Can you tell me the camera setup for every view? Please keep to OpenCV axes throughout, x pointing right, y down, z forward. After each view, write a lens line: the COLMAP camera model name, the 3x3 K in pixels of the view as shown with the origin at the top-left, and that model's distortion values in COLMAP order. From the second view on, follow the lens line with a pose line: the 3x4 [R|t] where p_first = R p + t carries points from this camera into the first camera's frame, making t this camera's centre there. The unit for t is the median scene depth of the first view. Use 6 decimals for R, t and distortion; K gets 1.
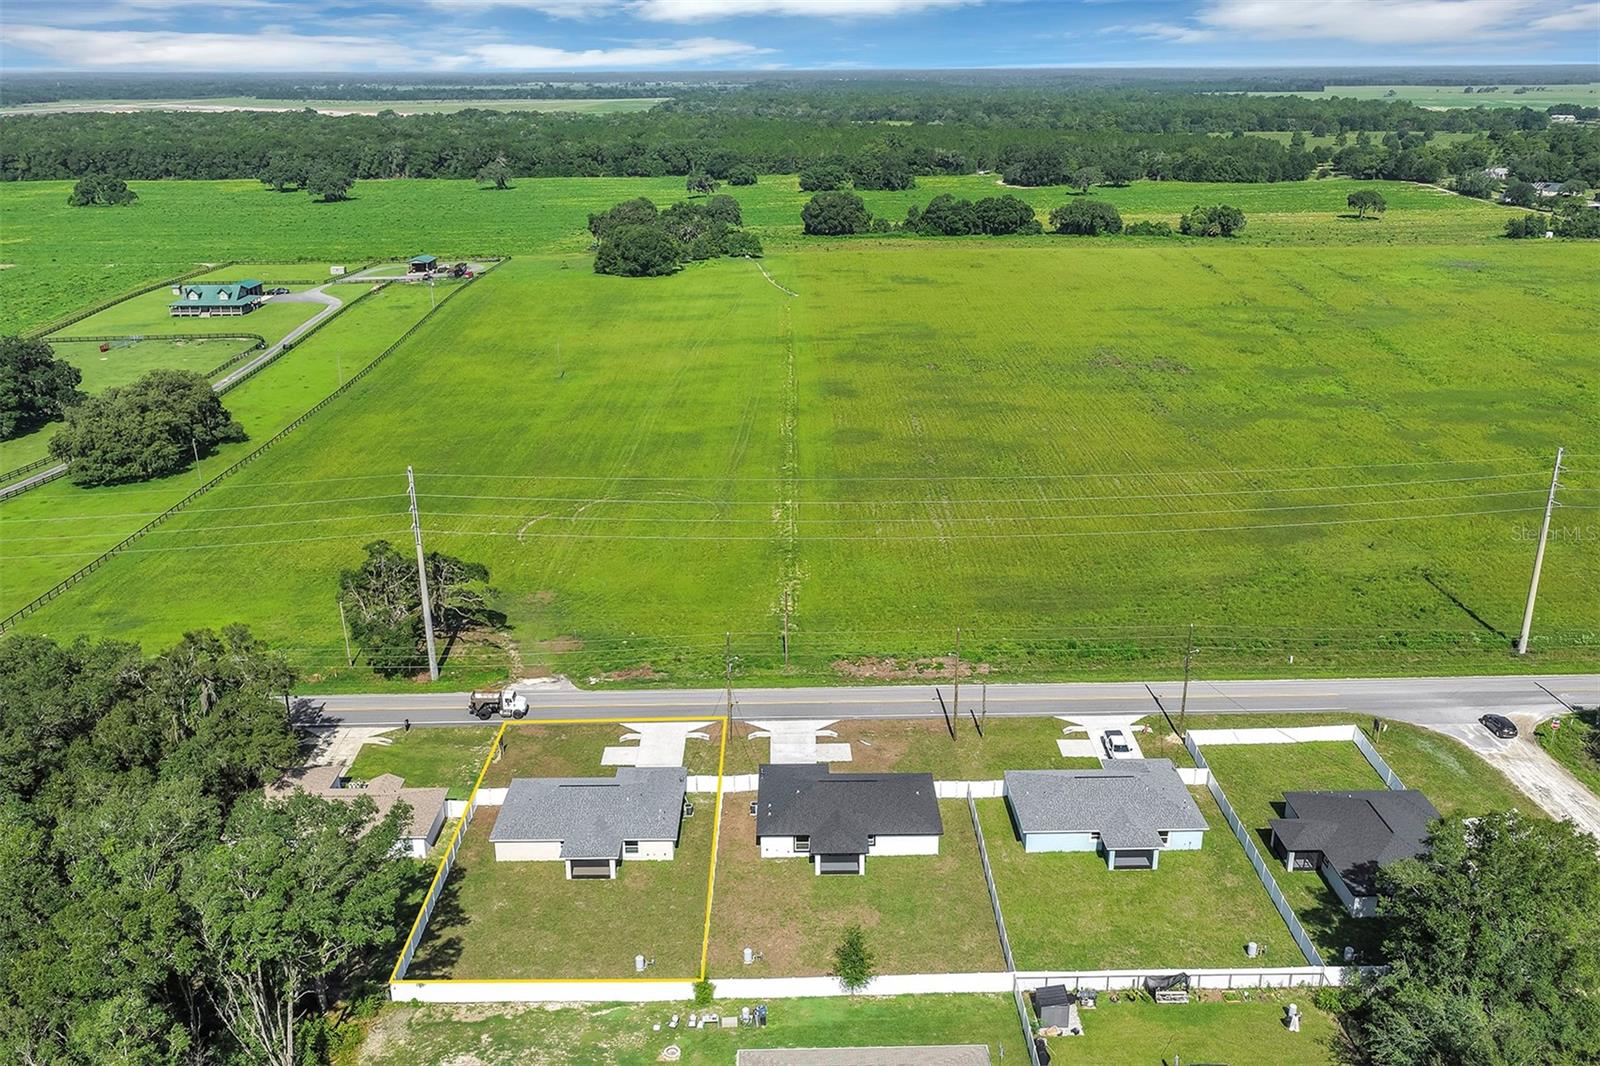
lens RADIAL K [[1351.0, 0, 800.0], [0, 1351.0, 533.0], [0, 0, 1]] dist [-0.005904, -0.002327]
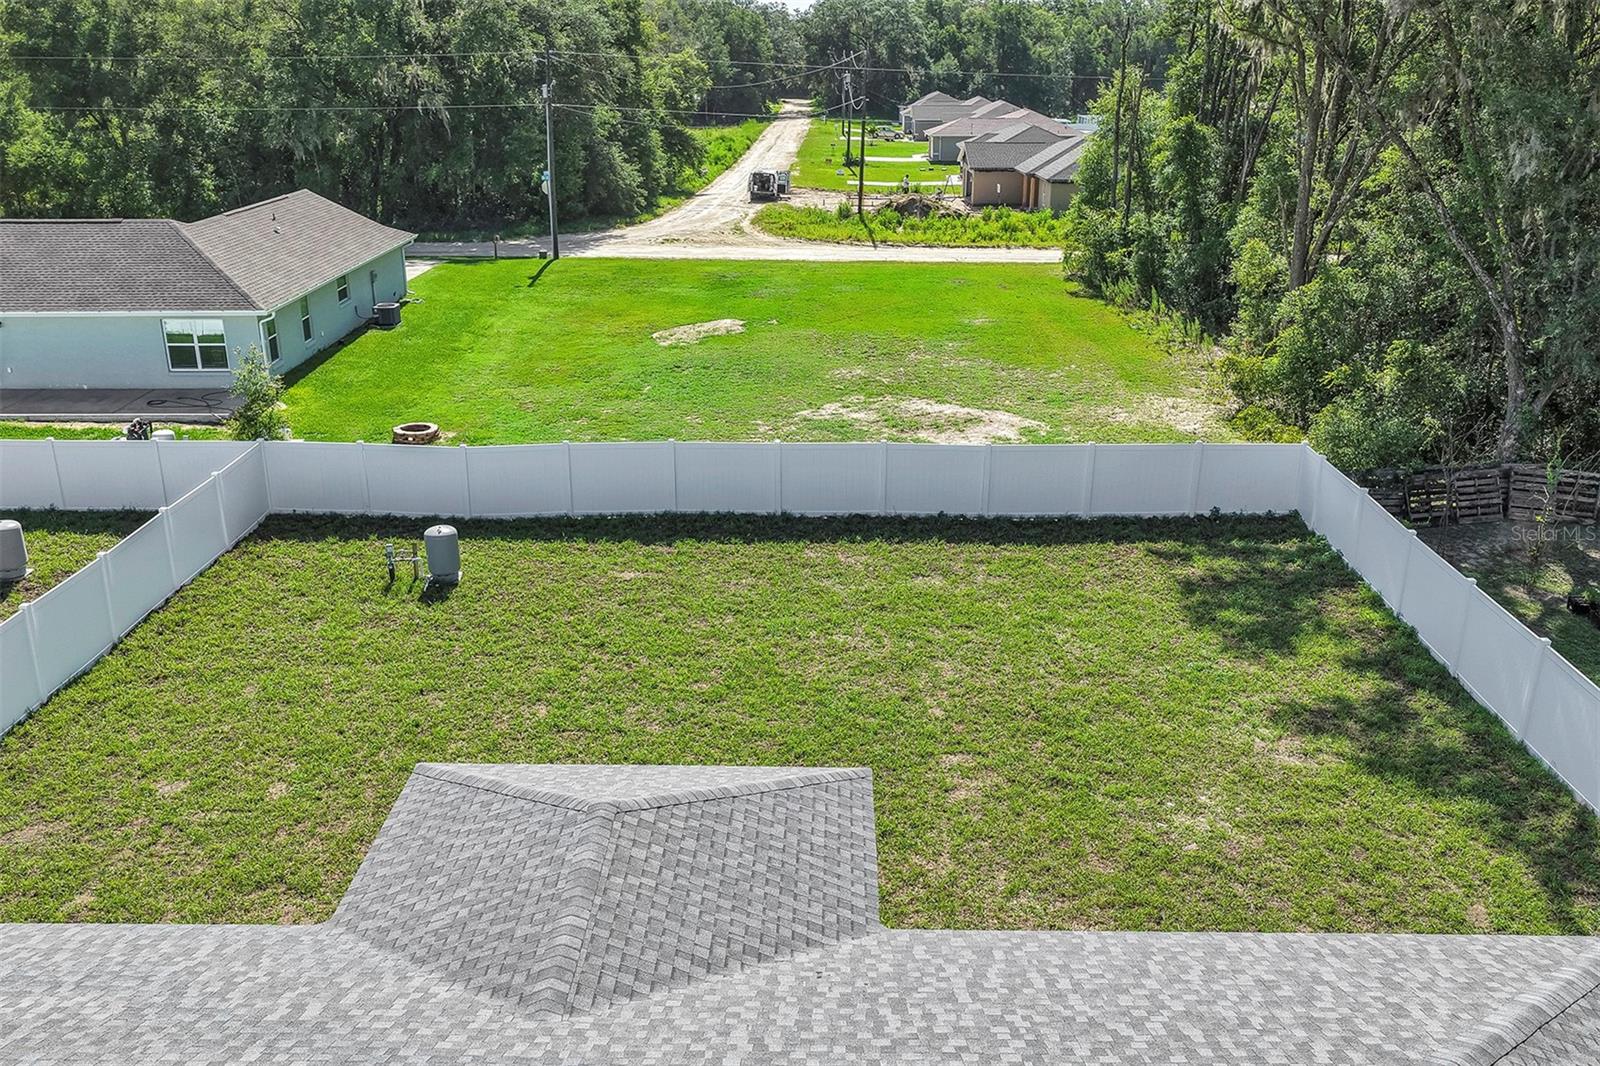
lens RADIAL K [[1368.9, 0, 800.0], [0, 1368.9, 533.0], [0, 0, 1]] dist [-0.016338, -0.005641]
pose [[-0.999743, 0.001051, 0.022634, -0.144794], [0.014853, 0.784758, 0.619624, 0.116061], [-0.017111, 0.619801, -0.784572, 0.900499]]
